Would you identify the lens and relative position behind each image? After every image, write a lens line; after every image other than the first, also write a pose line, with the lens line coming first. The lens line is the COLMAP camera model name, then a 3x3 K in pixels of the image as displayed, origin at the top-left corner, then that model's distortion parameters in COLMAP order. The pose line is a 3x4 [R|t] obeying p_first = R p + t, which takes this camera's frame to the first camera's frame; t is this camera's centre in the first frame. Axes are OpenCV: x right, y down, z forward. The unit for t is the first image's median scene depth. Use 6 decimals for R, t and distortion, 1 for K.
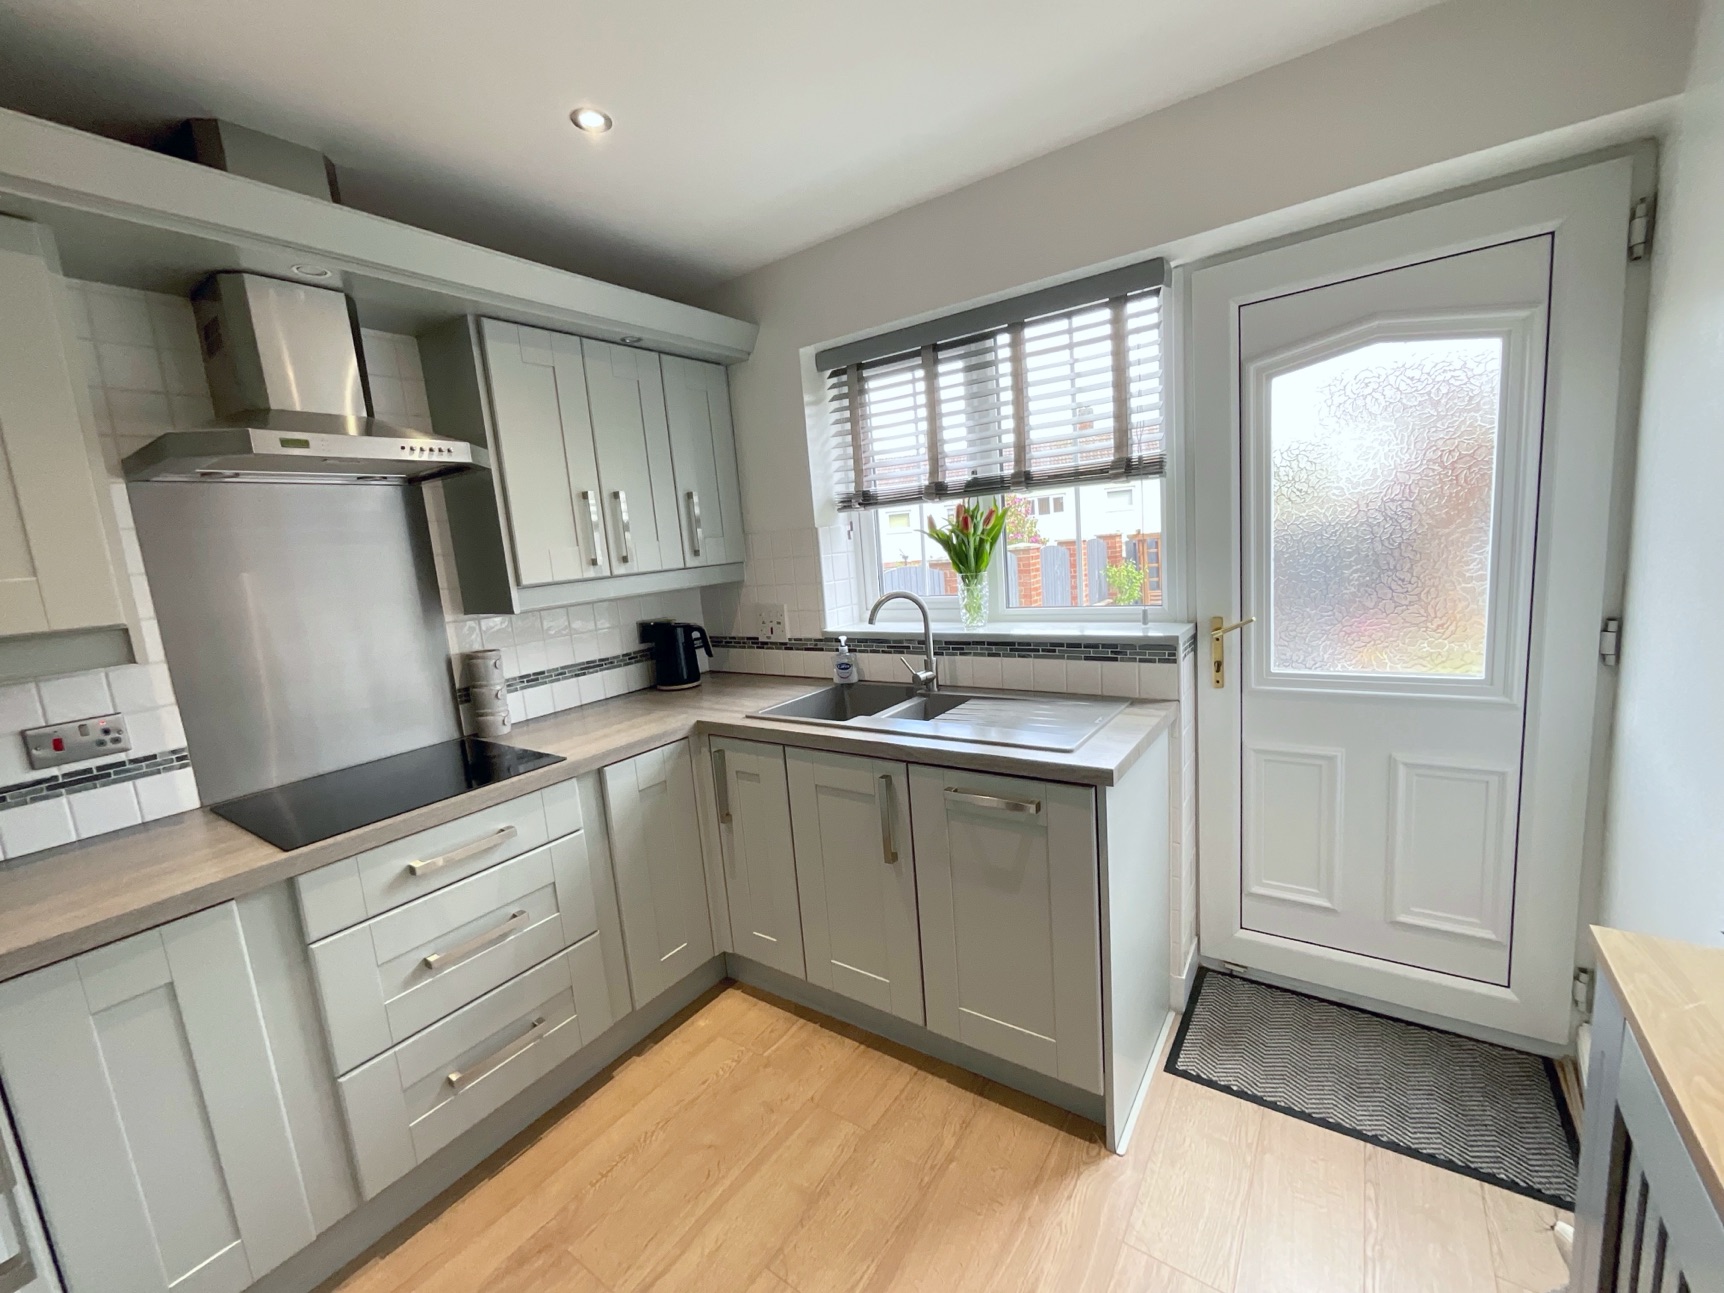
lens RADIAL K [[698.5, 0, 863.9], [0, 698.5, 645.8], [0, 0, 1]] dist [-0.002022, 0.000266]
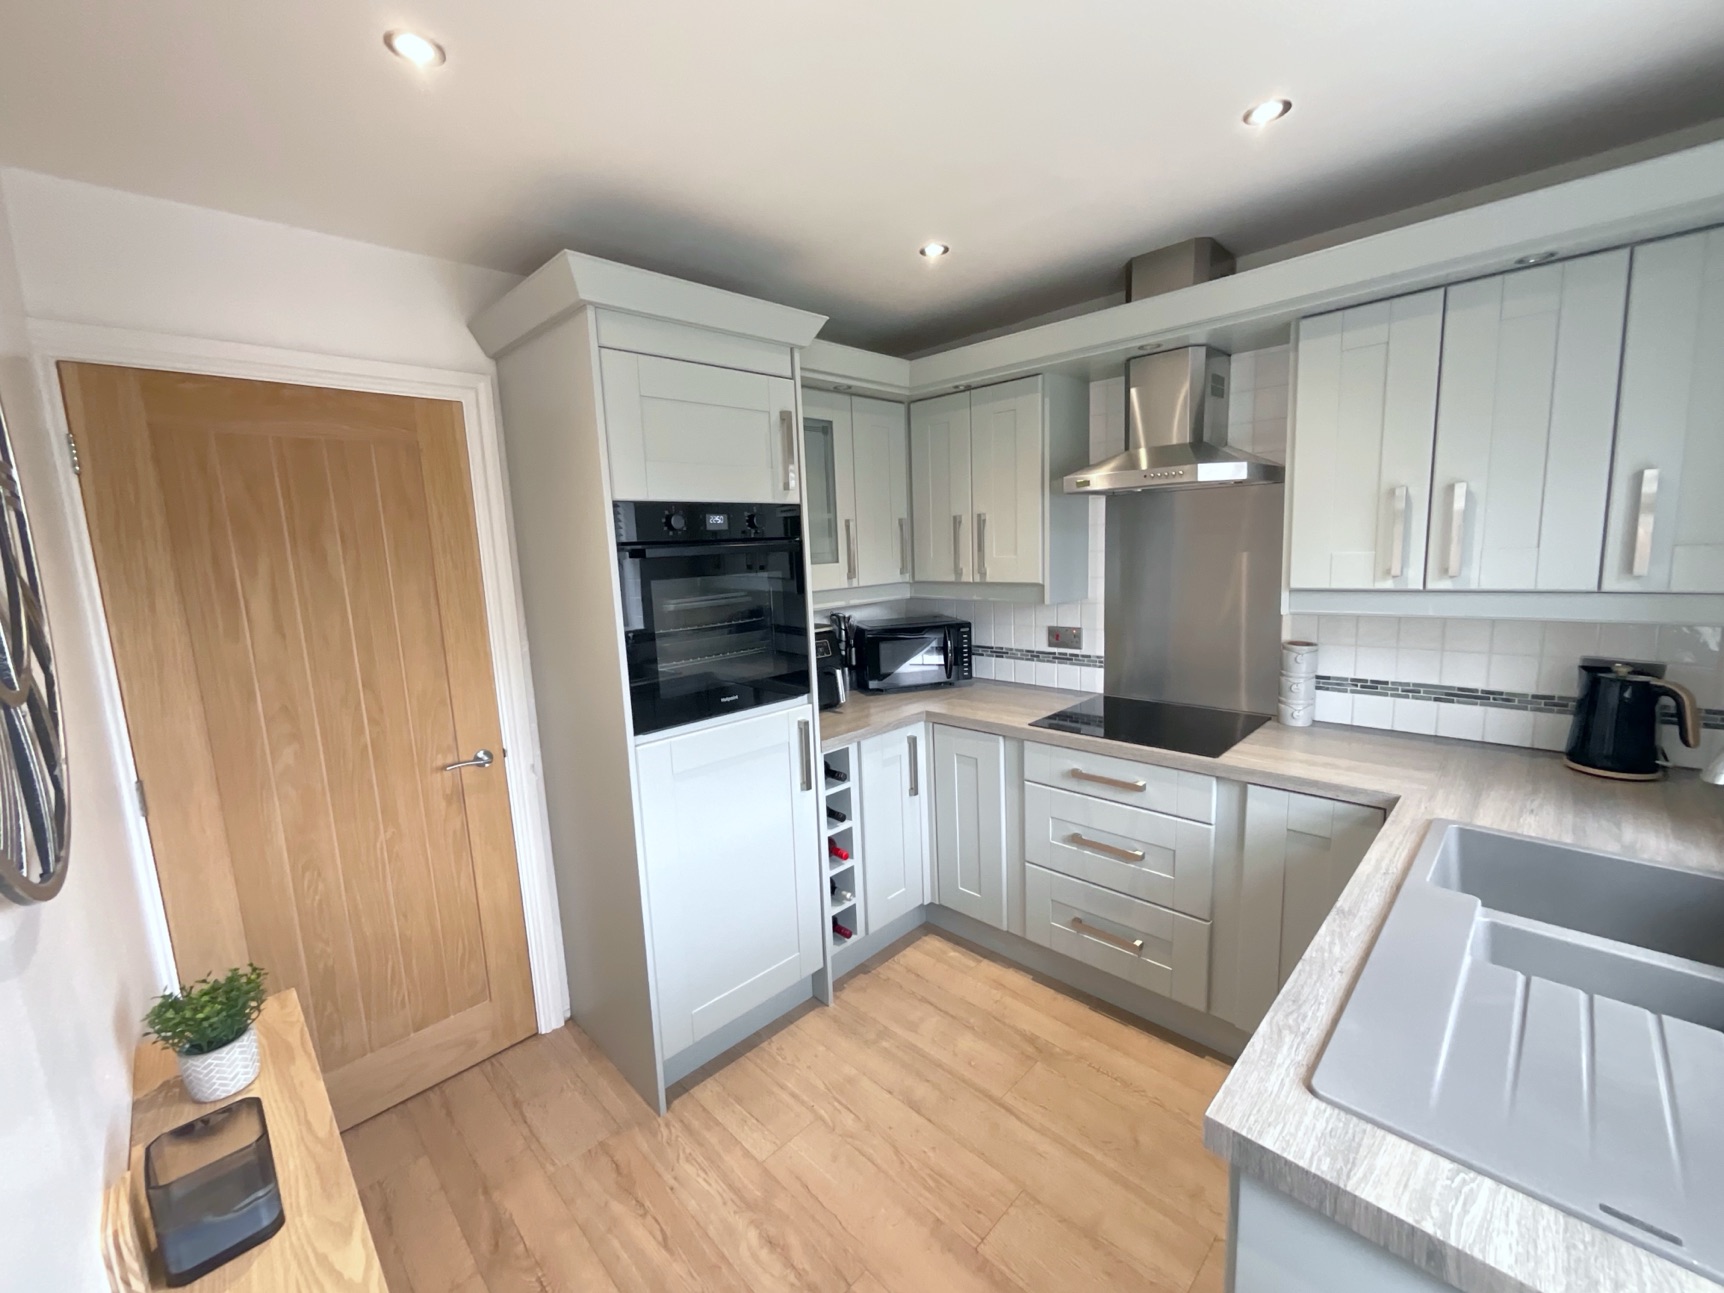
lens RADIAL K [[700.8, 0, 865.3], [0, 700.8, 646.9], [0, 0, 1]] dist [-0.000551, 0.000162]
pose [[-0.168233, 0.233931, -0.957588, 0.589087], [-0.093061, 0.963325, 0.251682, -0.199752], [0.981345, 0.131455, -0.140294, 0.549120]]
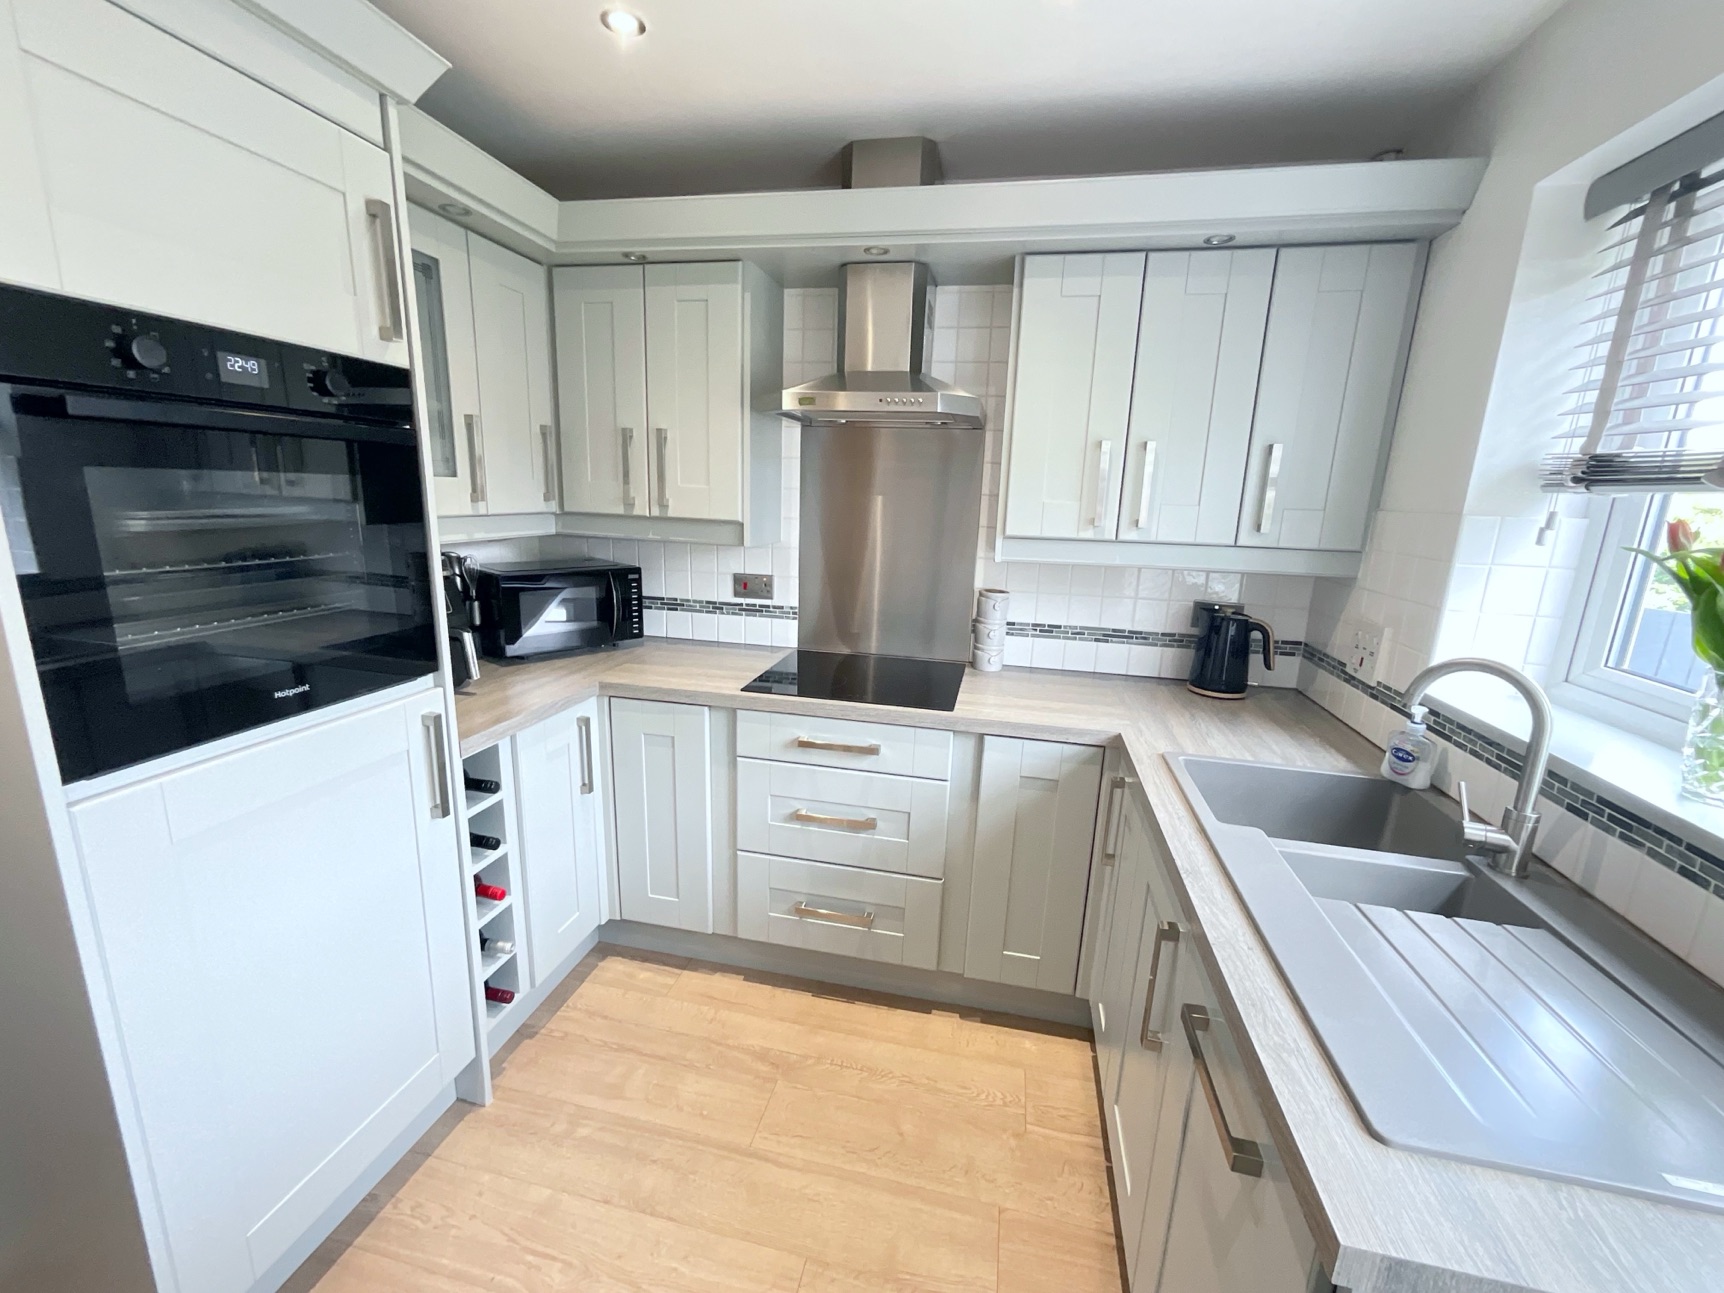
lens RADIAL K [[698.5, 0, 863.9], [0, 698.5, 645.8], [0, 0, 1]] dist [-0.002022, 0.000266]
pose [[0.381504, 0.293527, -0.876525, 0.351475], [-0.205231, 0.951474, 0.229300, -0.122346], [0.901296, 0.092411, 0.423232, 0.405655]]
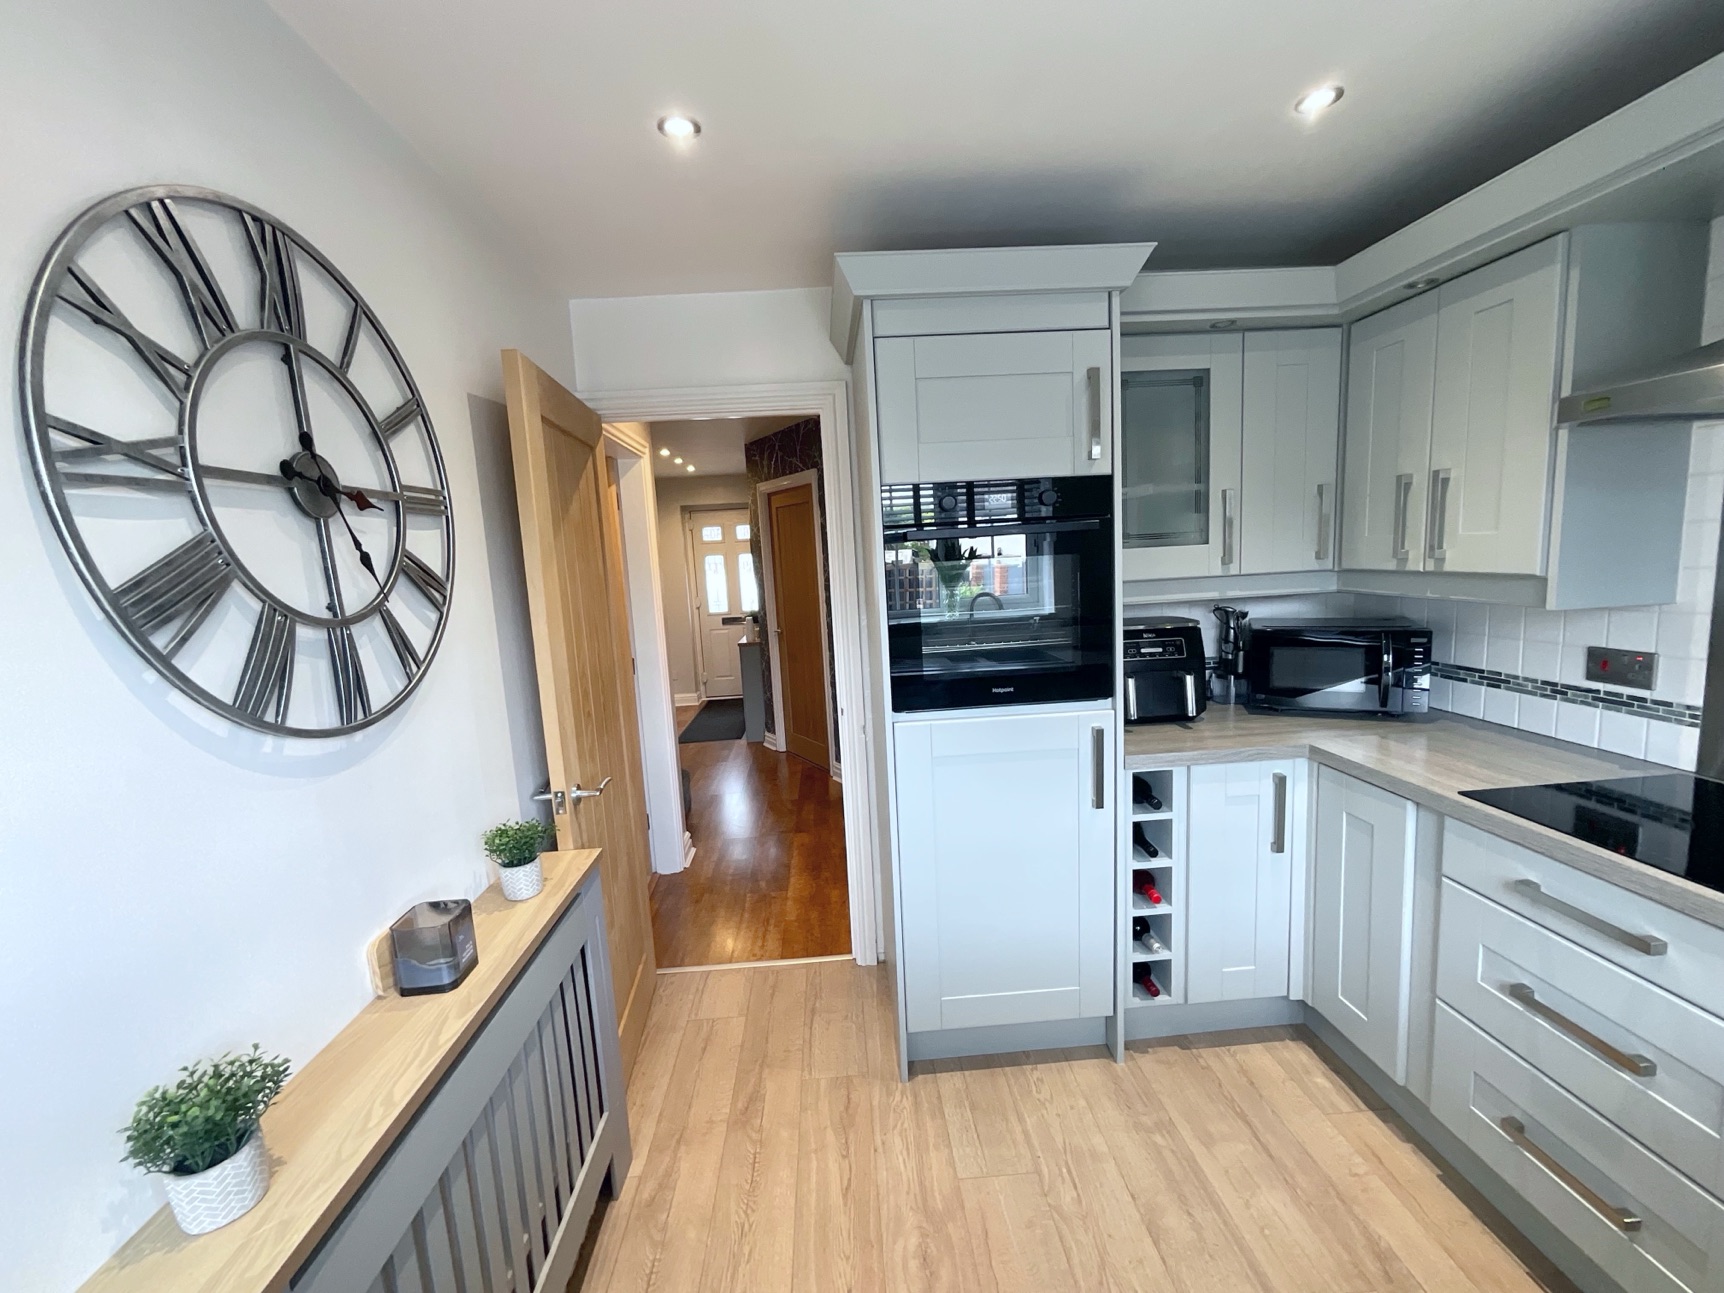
lens RADIAL K [[698.5, 0, 863.9], [0, 698.5, 645.8], [0, 0, 1]] dist [-0.002022, 0.000266]
pose [[-0.781965, 0.204114, -0.588955, 0.365150], [0.026238, 0.954806, 0.296070, -0.197060], [0.622769, 0.216064, -0.751981, 0.803386]]
